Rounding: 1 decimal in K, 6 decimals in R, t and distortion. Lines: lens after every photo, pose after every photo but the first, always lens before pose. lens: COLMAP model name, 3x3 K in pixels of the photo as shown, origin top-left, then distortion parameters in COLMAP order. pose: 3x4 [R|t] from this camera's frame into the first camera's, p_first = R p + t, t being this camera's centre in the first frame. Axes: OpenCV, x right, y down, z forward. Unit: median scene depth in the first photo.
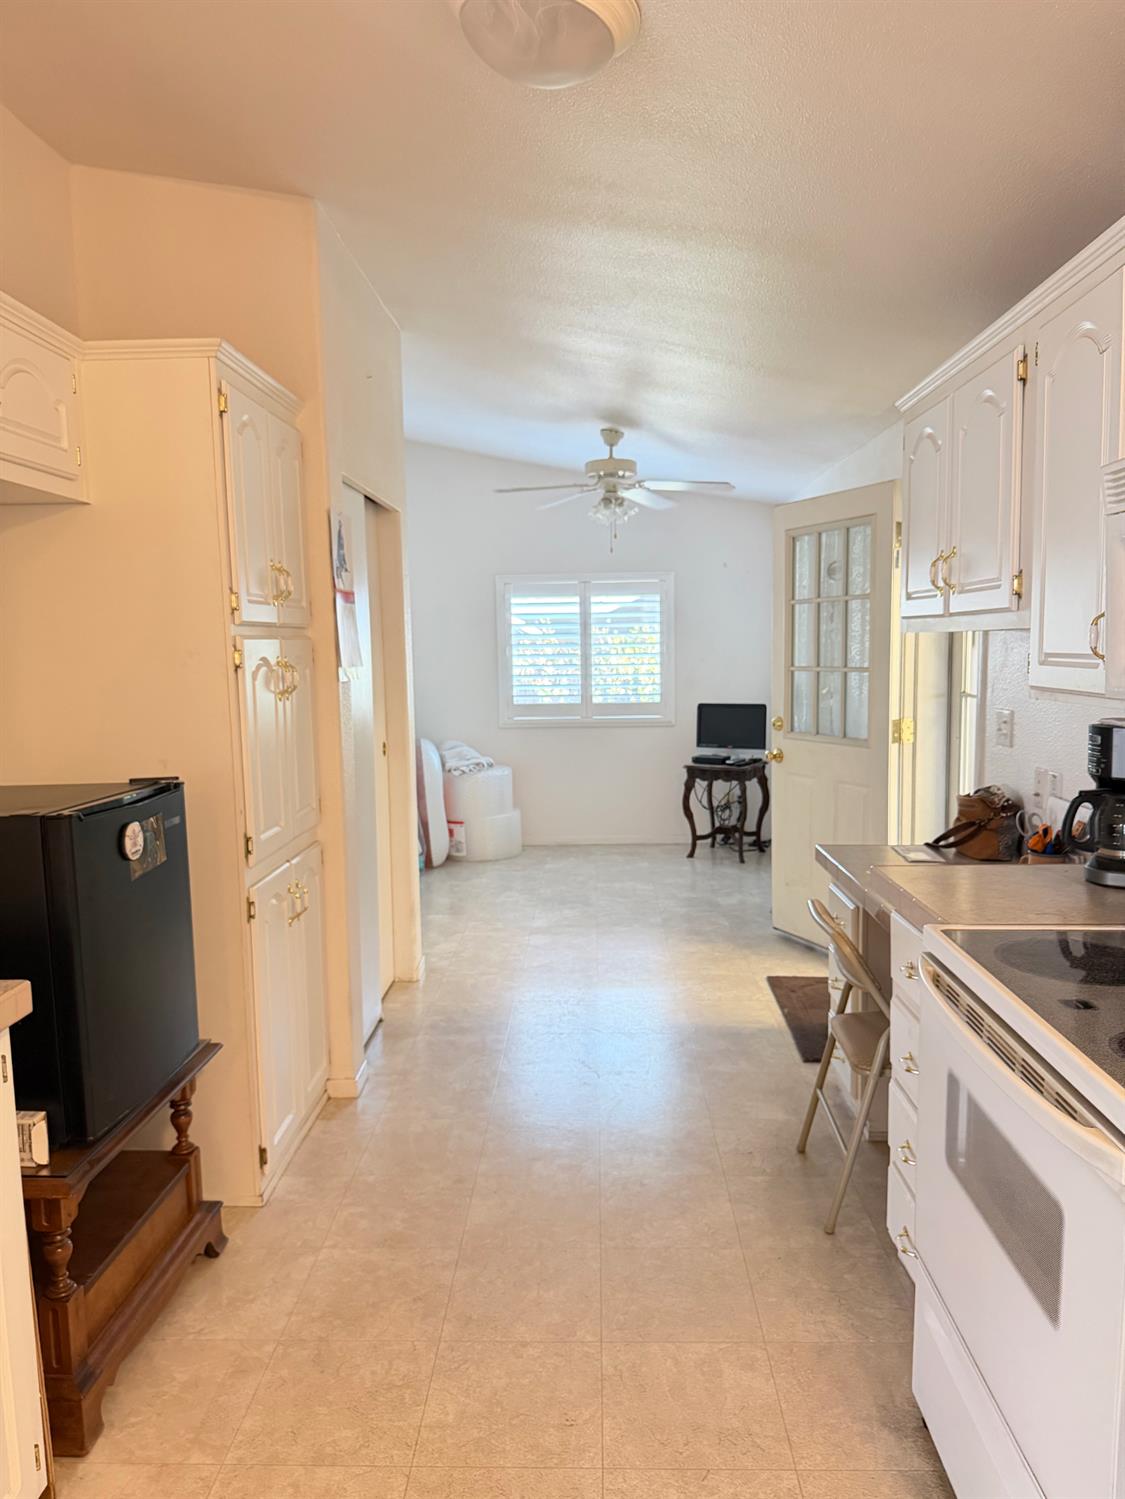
lens RADIAL K [[1037.5, 0, 562.5], [0, 1037.5, 749.5], [0, 0, 1]] dist [0.000718, 0.000124]
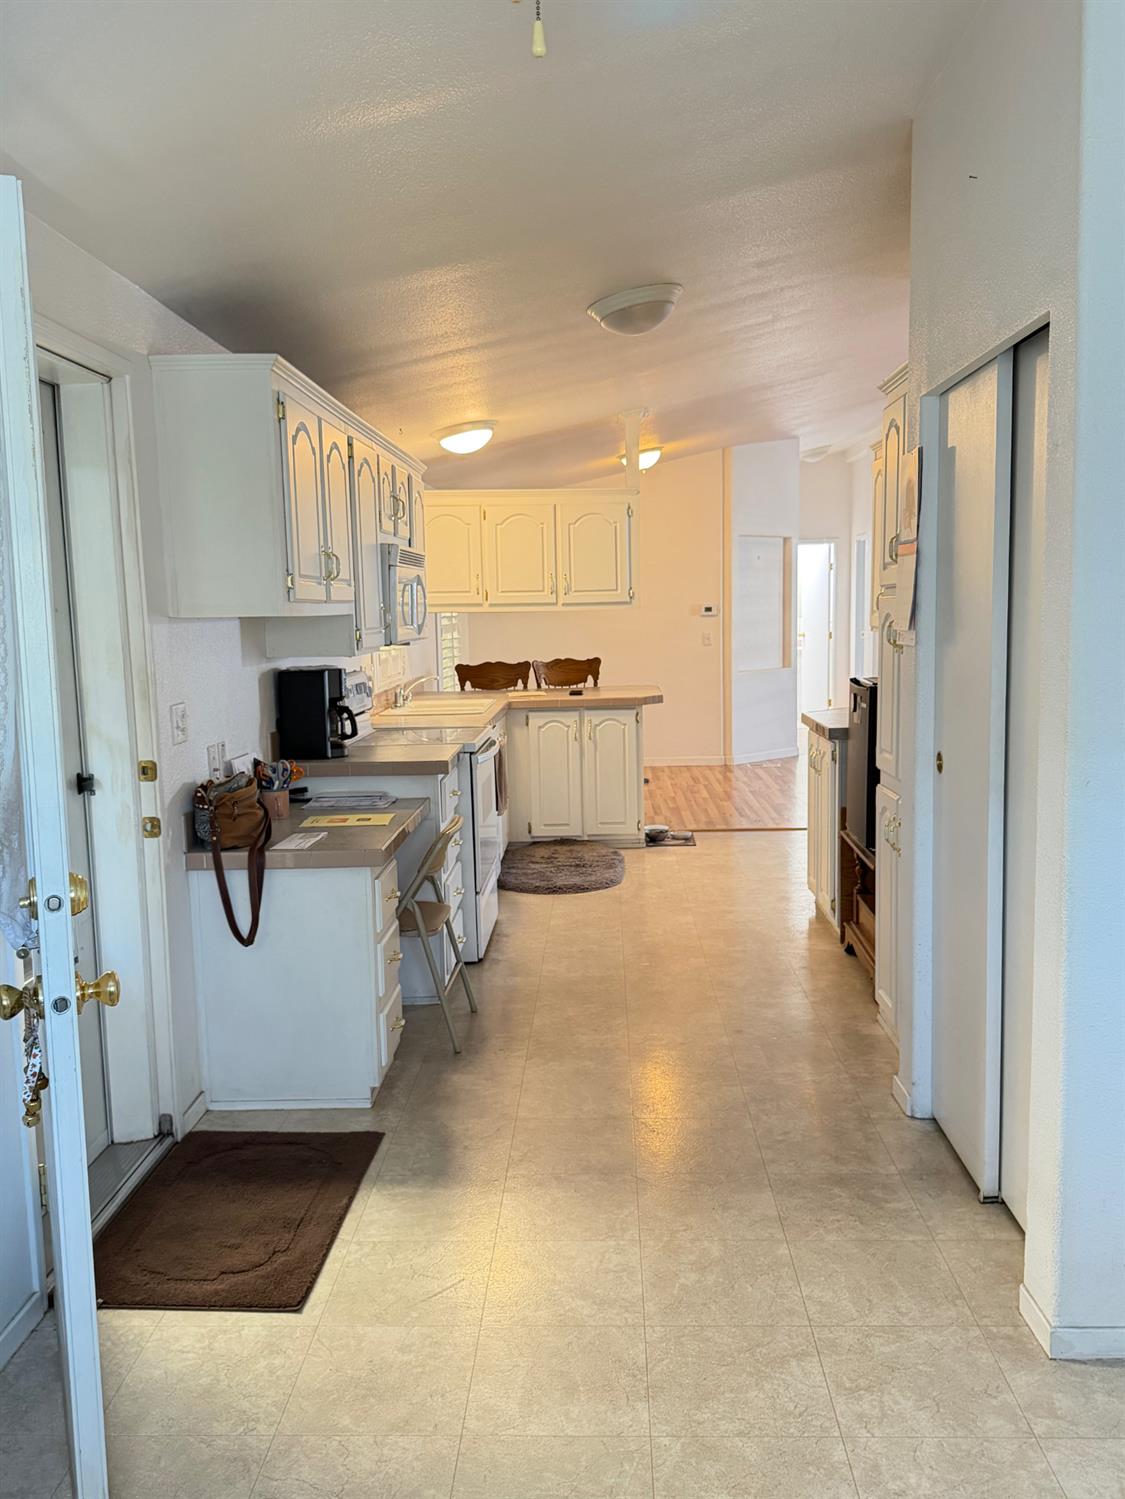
lens RADIAL K [[1255.8, 0, 562.5], [0, 1255.8, 749.5], [0, 0, 1]] dist [0.001586, 0.000241]
pose [[-0.998982, 0.044417, 0.007913, 0.061663], [0.045091, 0.977036, 0.208247, -0.176384], [0.001518, 0.208392, -0.978044, 1.695767]]
